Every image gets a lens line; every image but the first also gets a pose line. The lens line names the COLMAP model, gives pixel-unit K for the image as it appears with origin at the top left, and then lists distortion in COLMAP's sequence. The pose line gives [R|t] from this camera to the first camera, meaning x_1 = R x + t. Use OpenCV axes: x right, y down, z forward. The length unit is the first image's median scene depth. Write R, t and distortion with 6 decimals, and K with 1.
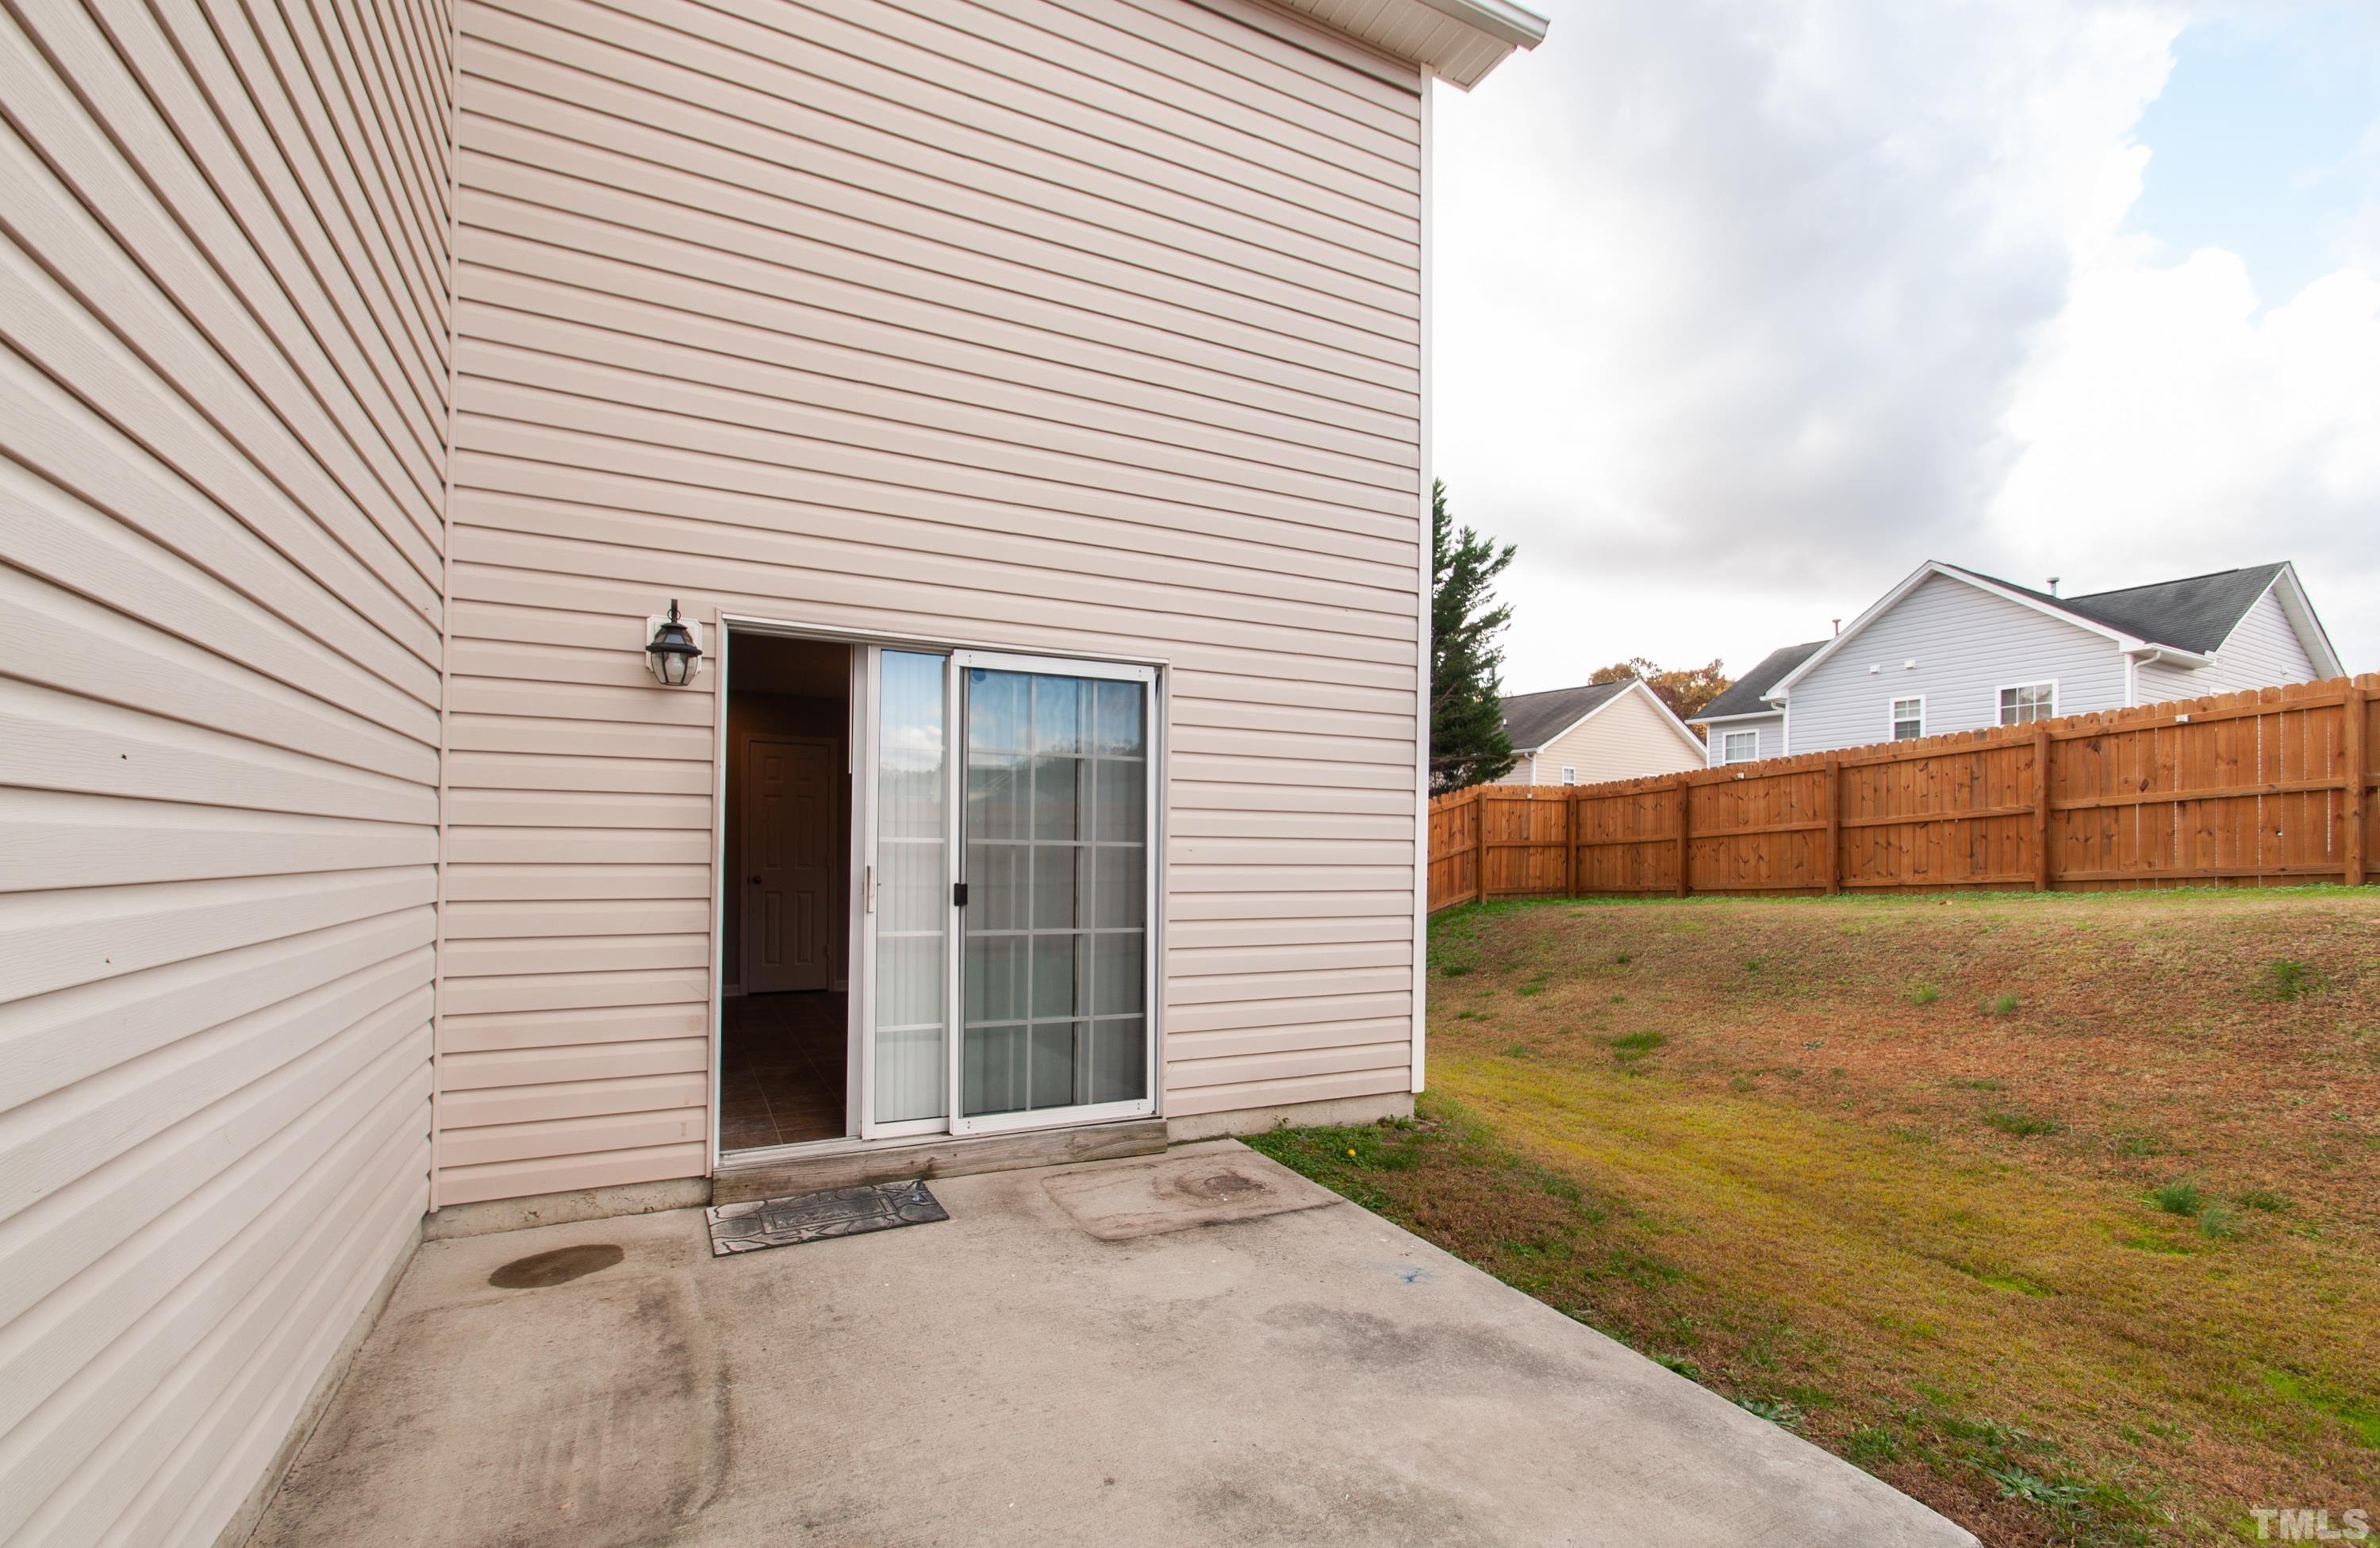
lens RADIAL K [[1042.5, 0, 1184.4], [0, 1042.5, 843.4], [0, 0, 1]] dist [0.000142, 0.000045]
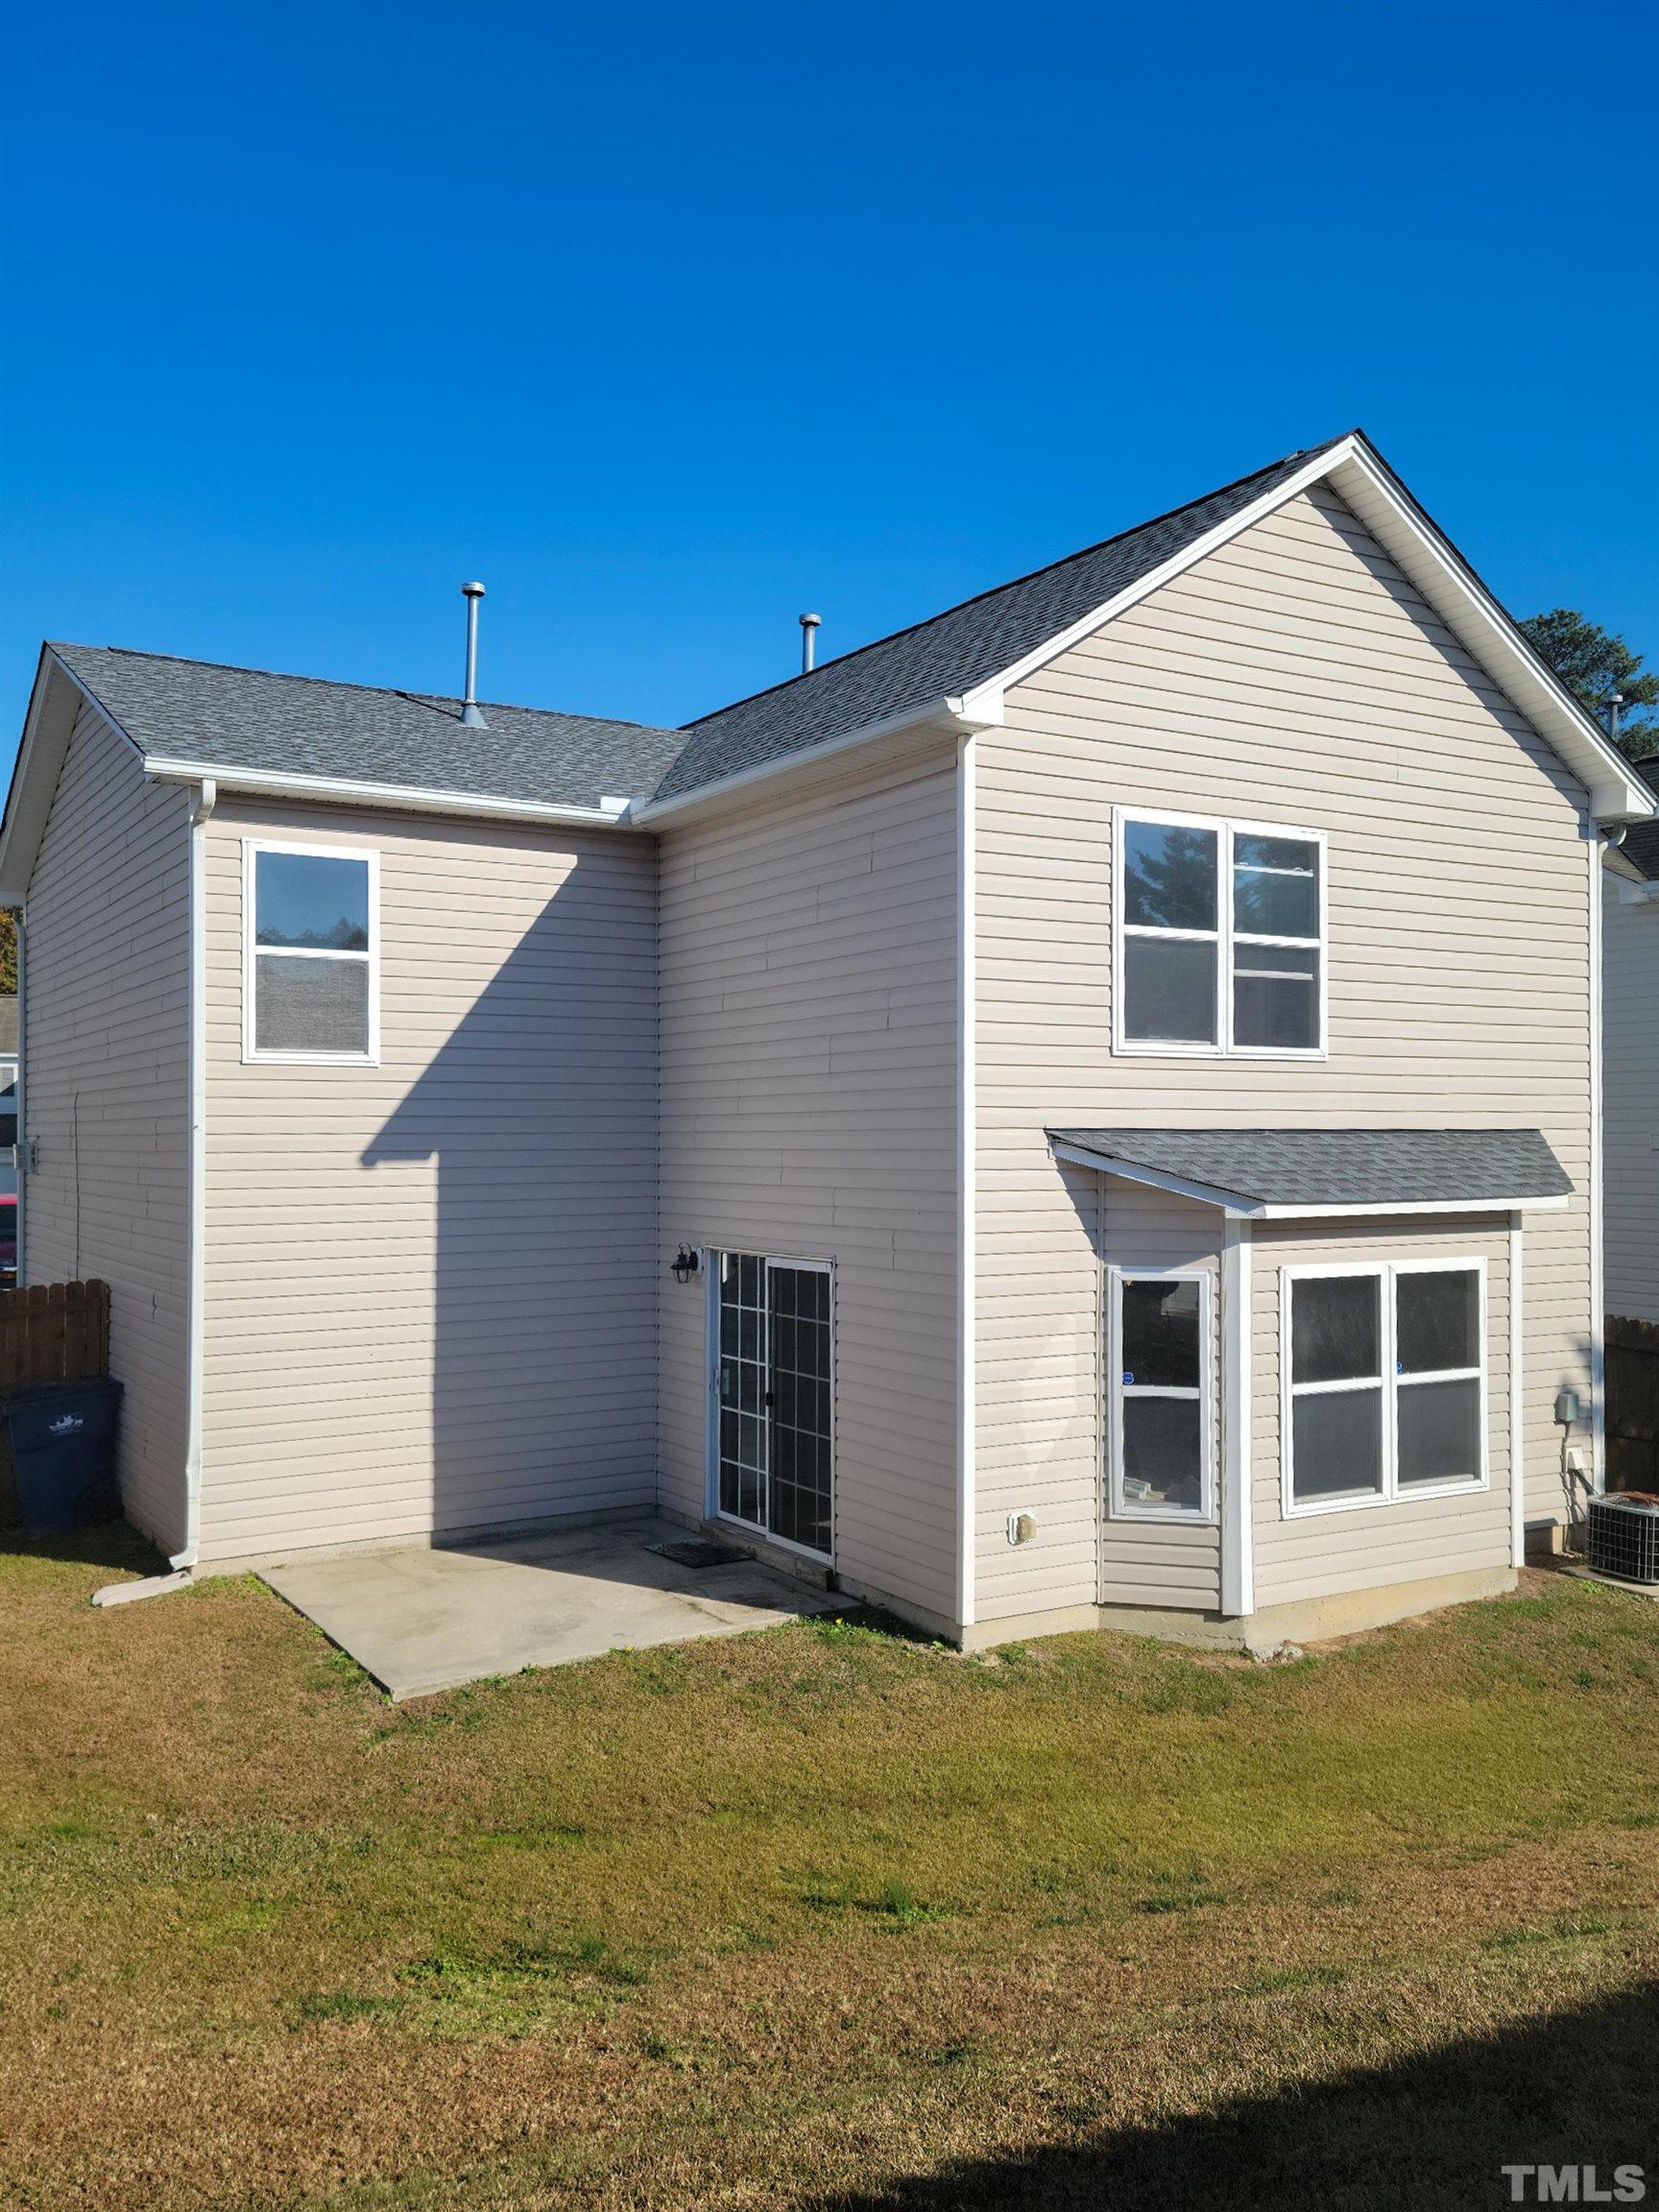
lens RADIAL K [[1713.1, 0, 829.5], [0, 1713.1, 1106.0], [0, 0, 1]] dist [-0.004022, -0.000901]
pose [[0.104648, -0.036310, -0.993846, 2.984274], [0.008386, 0.999330, -0.035627, -0.379852], [0.994474, -0.004606, 0.104882, 0.927948]]
